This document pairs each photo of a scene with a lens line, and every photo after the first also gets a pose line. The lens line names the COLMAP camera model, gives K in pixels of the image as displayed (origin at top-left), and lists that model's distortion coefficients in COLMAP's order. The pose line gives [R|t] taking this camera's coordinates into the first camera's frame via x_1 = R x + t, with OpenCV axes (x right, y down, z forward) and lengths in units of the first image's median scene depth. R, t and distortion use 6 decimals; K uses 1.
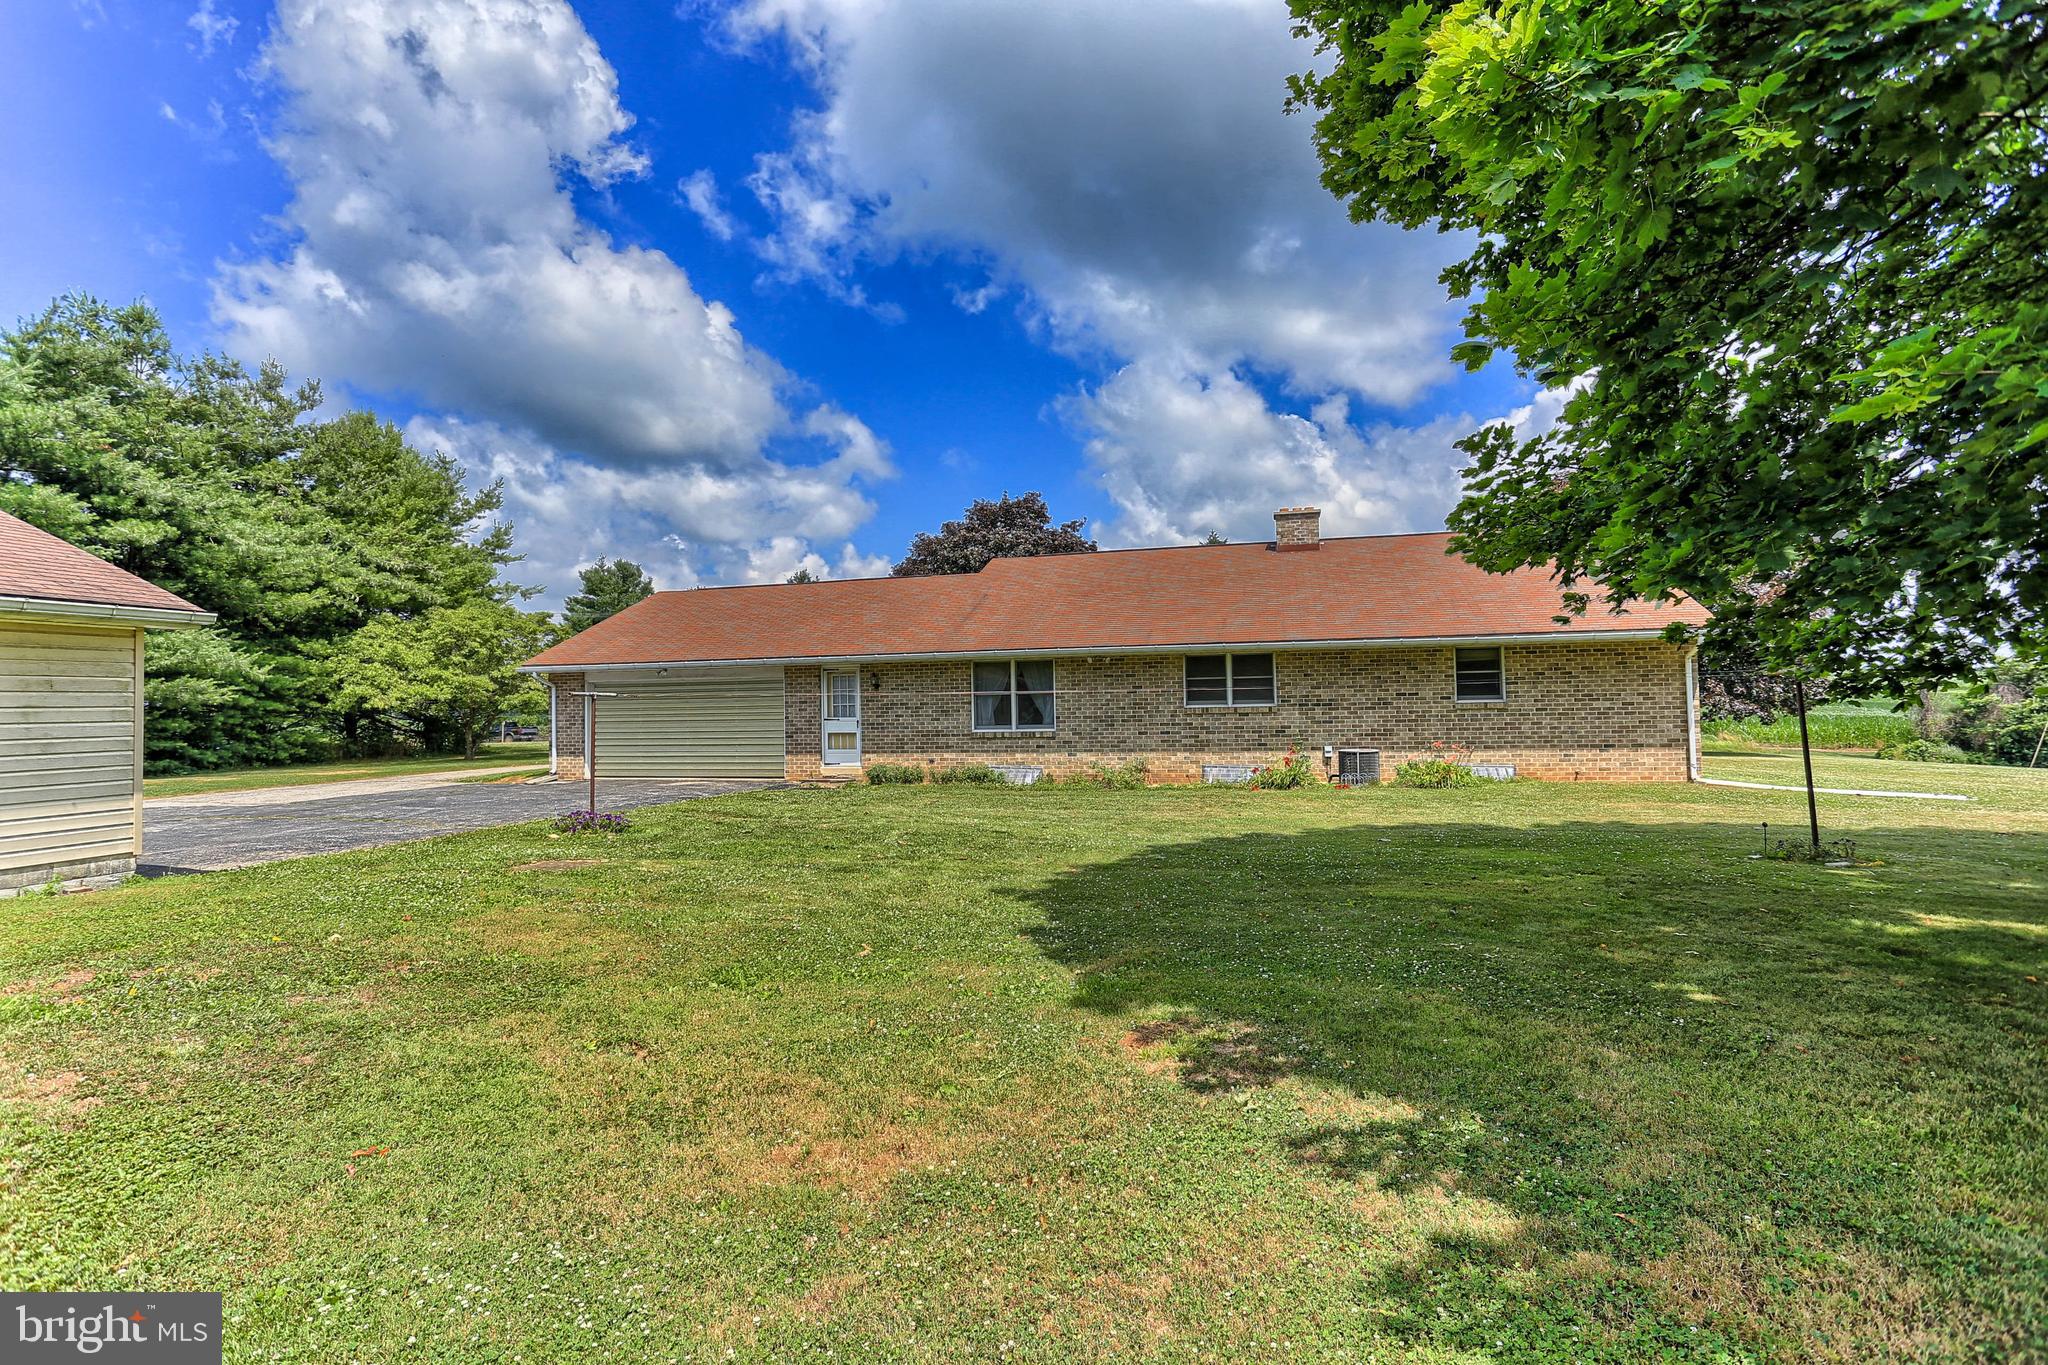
lens RADIAL K [[1013.9, 0, 1028.2], [0, 1013.9, 686.9], [0, 0, 1]] dist [0.006159, 0.002225]
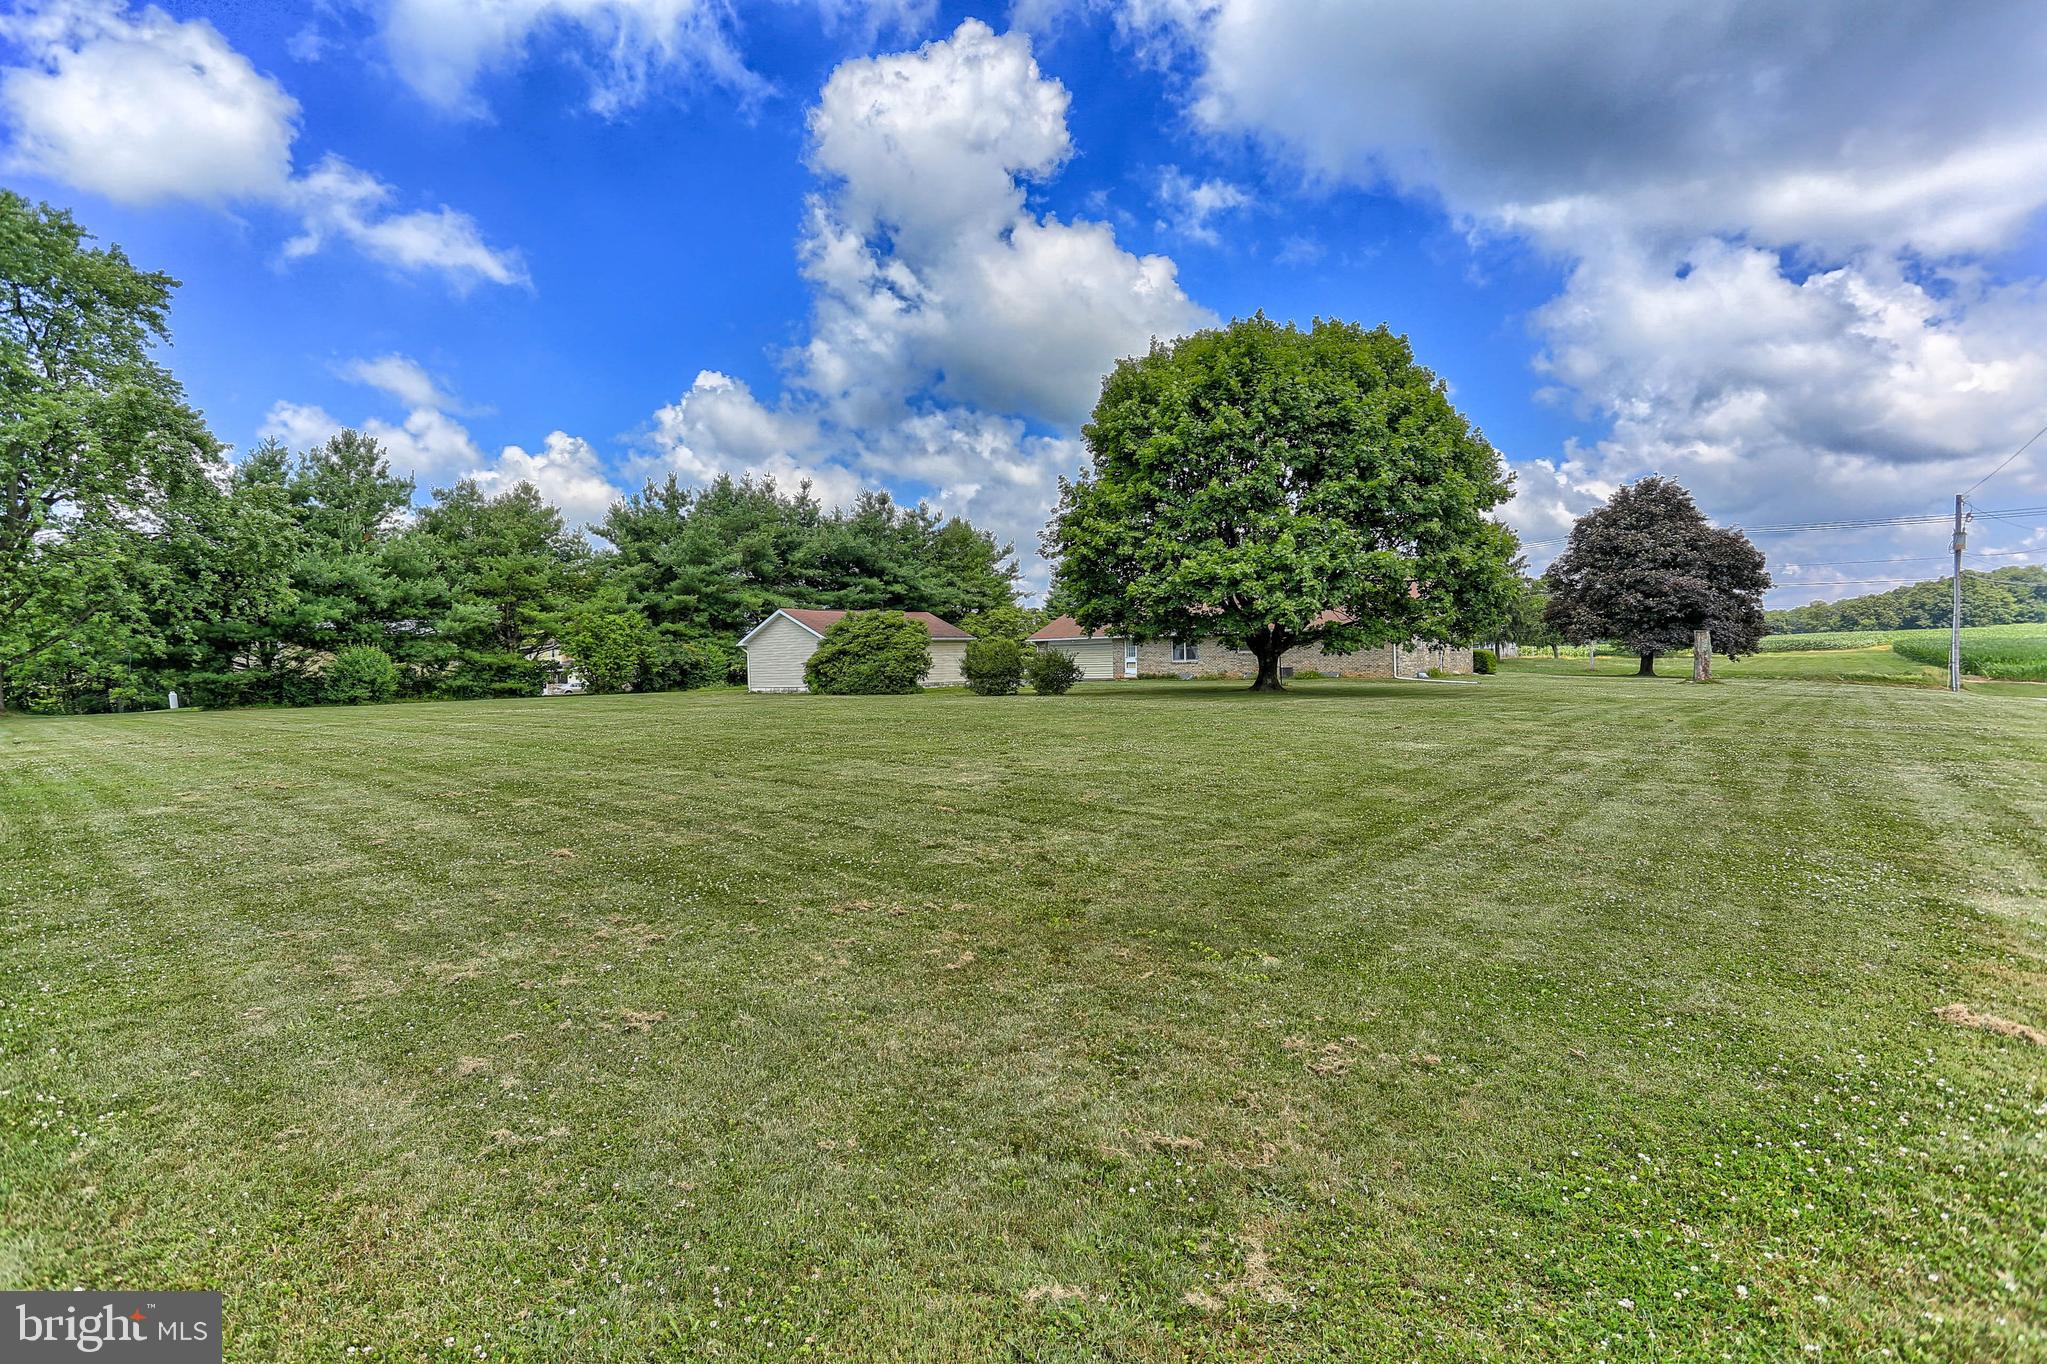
lens RADIAL K [[1013.4, 0, 1016.3], [0, 1013.4, 698.9], [0, 0, 1]] dist [0.006159, 0.002225]
pose [[0.900070, -0.000641, -0.435745, 0.346259], [0.032556, 0.997303, 0.065780, -0.023830], [0.434528, -0.073392, 0.897663, -0.790426]]
